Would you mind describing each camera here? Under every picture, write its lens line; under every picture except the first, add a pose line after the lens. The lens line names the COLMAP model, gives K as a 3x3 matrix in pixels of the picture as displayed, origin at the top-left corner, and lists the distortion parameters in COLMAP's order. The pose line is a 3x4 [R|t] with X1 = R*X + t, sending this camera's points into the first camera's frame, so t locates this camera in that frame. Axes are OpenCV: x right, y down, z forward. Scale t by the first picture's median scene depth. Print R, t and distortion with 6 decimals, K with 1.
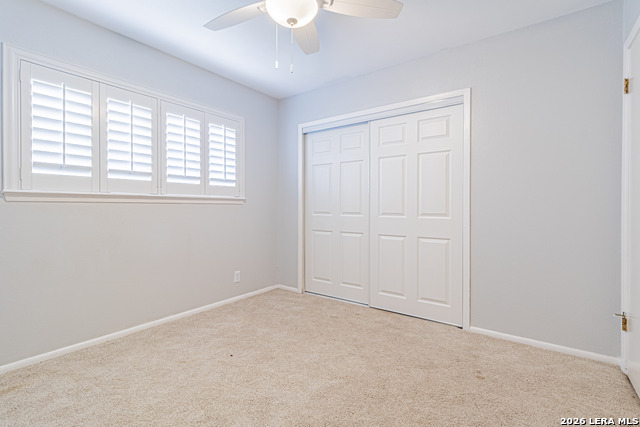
lens RADIAL K [[294.4, 0, 324.6], [0, 294.4, 207.7], [0, 0, 1]] dist [0.003950, 0.000227]
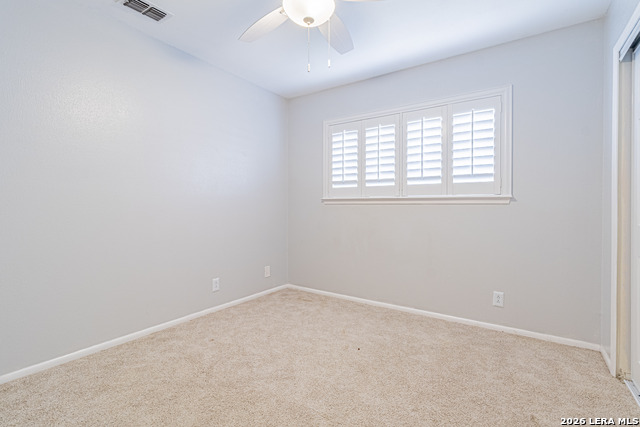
lens RADIAL K [[292.5, 0, 320.4], [0, 292.5, 209.6], [0, 0, 1]] dist [-0.000637, -0.000029]
pose [[0.042708, 0.001981, -0.999086, 0.531559], [-0.010206, 0.999947, 0.001546, 0.006805], [0.999035, 0.010131, 0.042726, 0.611542]]
